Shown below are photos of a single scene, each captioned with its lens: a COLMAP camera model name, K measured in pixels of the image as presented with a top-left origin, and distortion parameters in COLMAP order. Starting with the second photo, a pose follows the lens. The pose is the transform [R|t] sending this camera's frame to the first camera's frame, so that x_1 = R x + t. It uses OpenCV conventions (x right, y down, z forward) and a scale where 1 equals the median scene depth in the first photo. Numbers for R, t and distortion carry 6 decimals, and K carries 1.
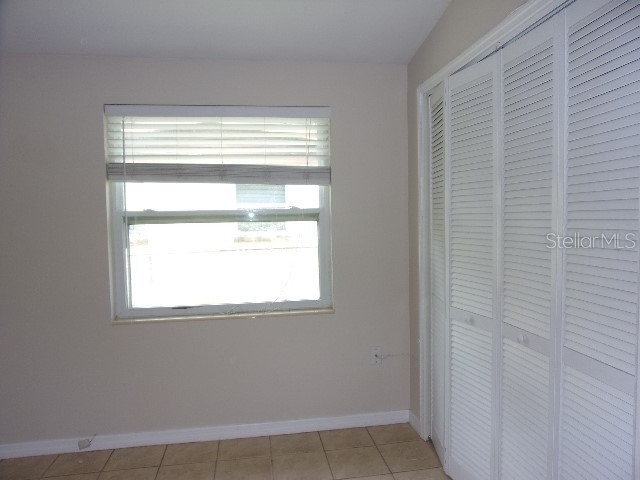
lens RADIAL K [[456.6, 0, 321.8], [0, 456.6, 240.3], [0, 0, 1]] dist [-0.048435, 0.030571]
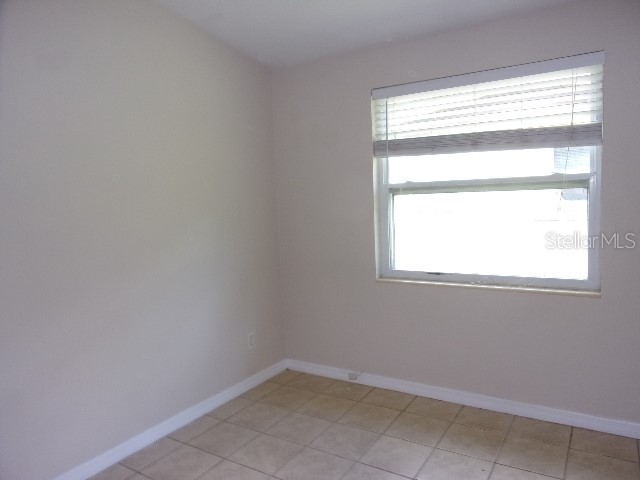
lens RADIAL K [[456.6, 0, 321.8], [0, 456.6, 240.3], [0, 0, 1]] dist [-0.048435, 0.030571]
pose [[0.753776, 0.051828, -0.655084, 0.187929], [-0.005895, 0.997378, 0.072125, -0.003559], [0.657105, -0.050505, 0.752105, 0.033444]]
